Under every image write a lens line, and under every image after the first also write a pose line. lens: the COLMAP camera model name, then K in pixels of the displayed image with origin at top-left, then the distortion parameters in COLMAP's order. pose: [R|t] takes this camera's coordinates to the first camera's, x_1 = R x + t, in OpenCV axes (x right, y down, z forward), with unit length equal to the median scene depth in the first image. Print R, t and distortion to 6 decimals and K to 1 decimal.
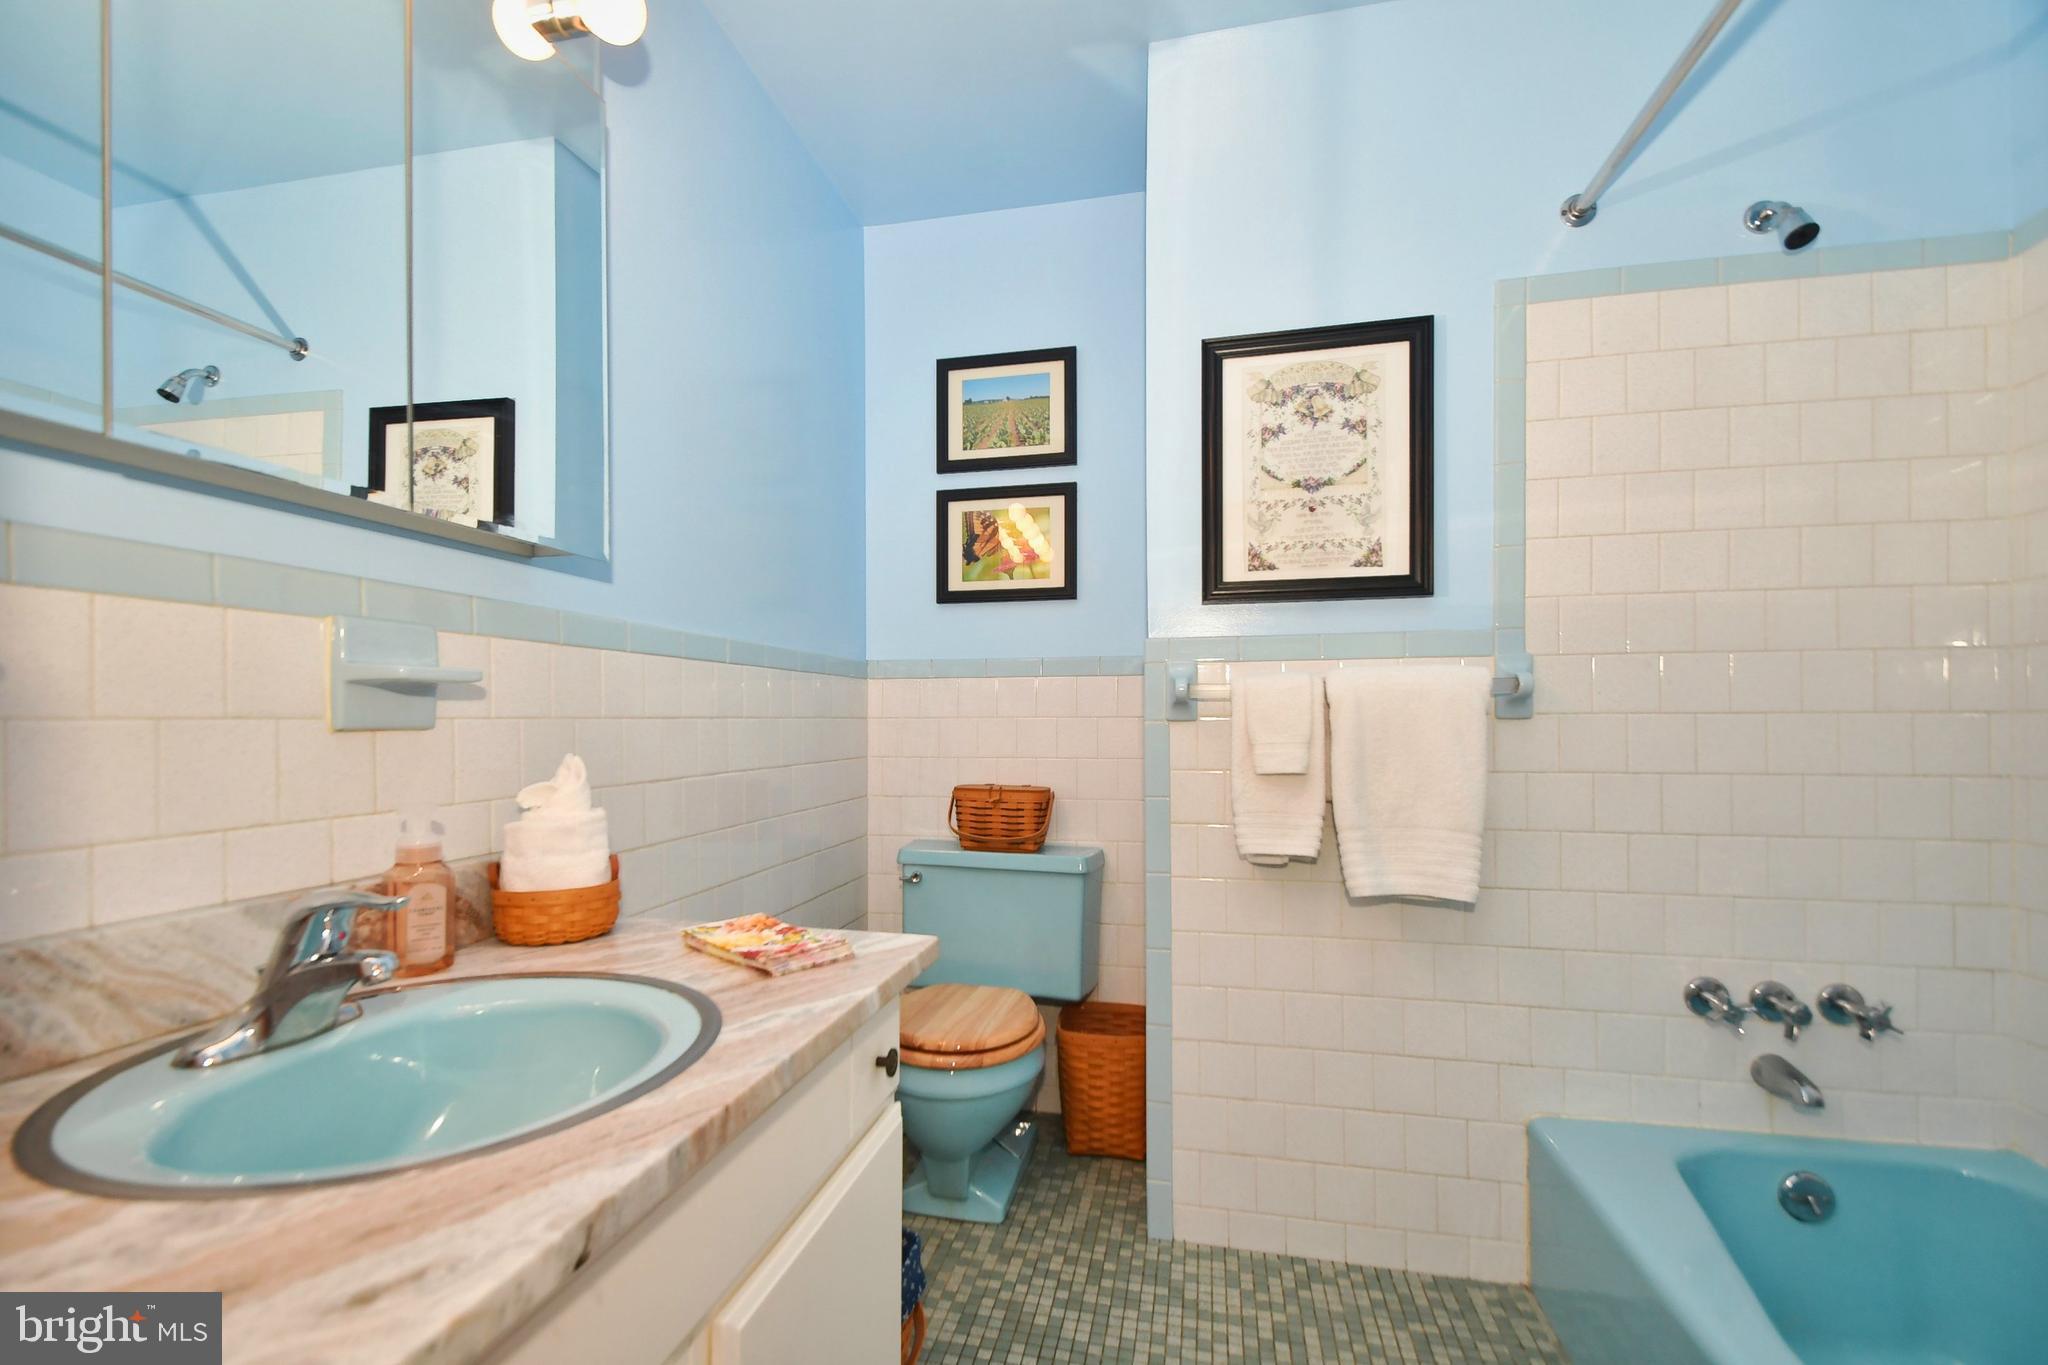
lens RADIAL K [[905.8, 0, 1004.6], [0, 905.8, 712.8], [0, 0, 1]] dist [0.034372, -0.023900]
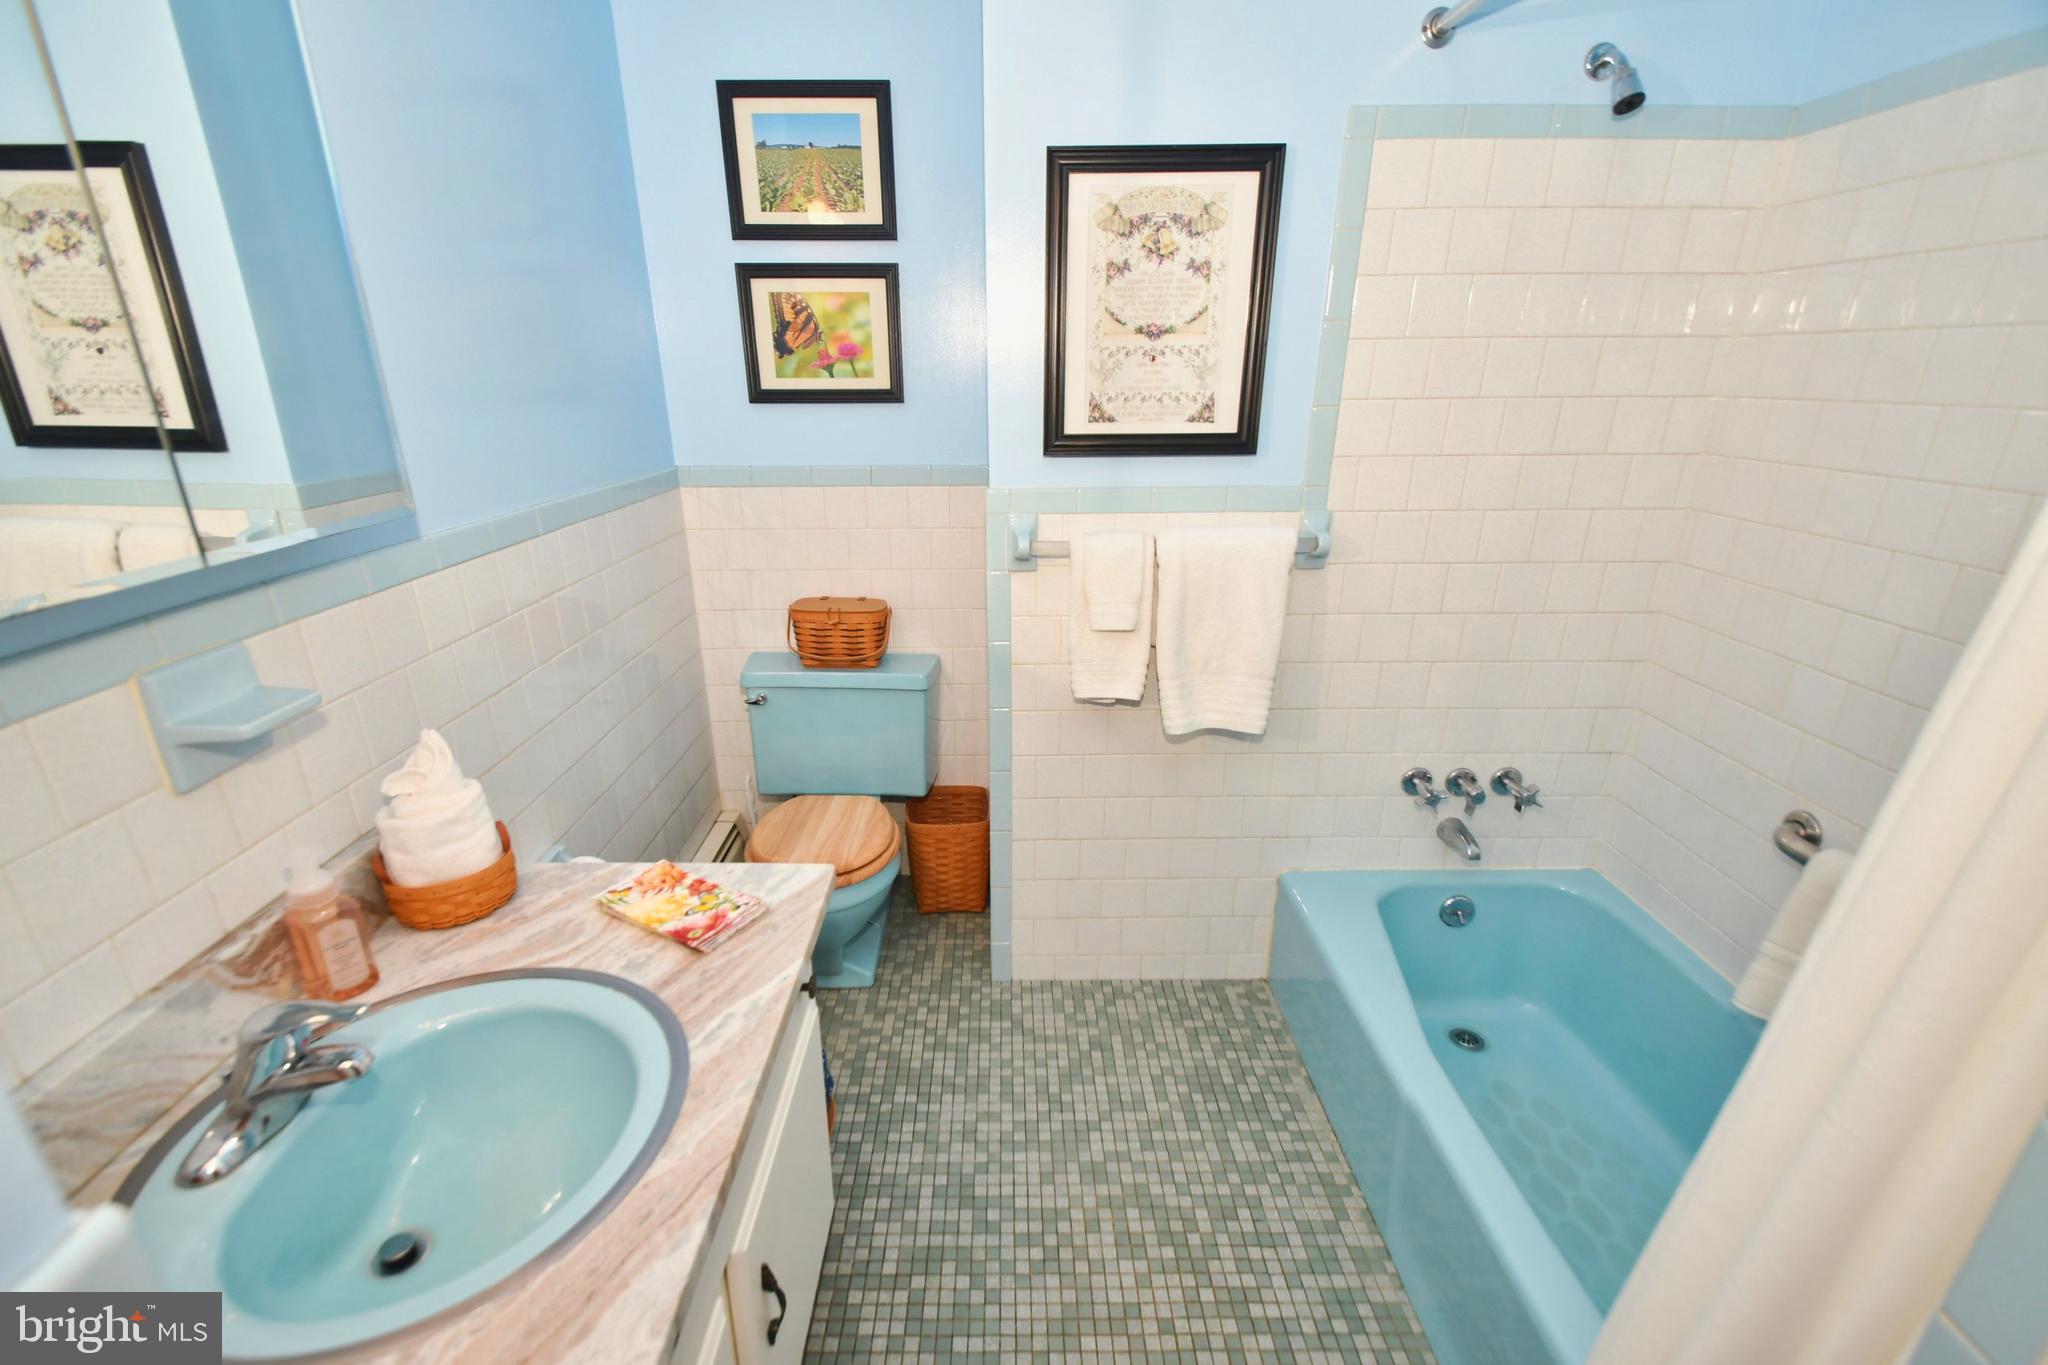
lens RADIAL K [[905.8, 0, 1004.6], [0, 905.8, 712.8], [0, 0, 1]] dist [0.034372, -0.023900]
pose [[0.973604, -0.082270, 0.212900, -0.063130], [-0.002116, 0.929486, 0.368852, -0.234774], [-0.228233, -0.359566, 0.904777, 0.000601]]
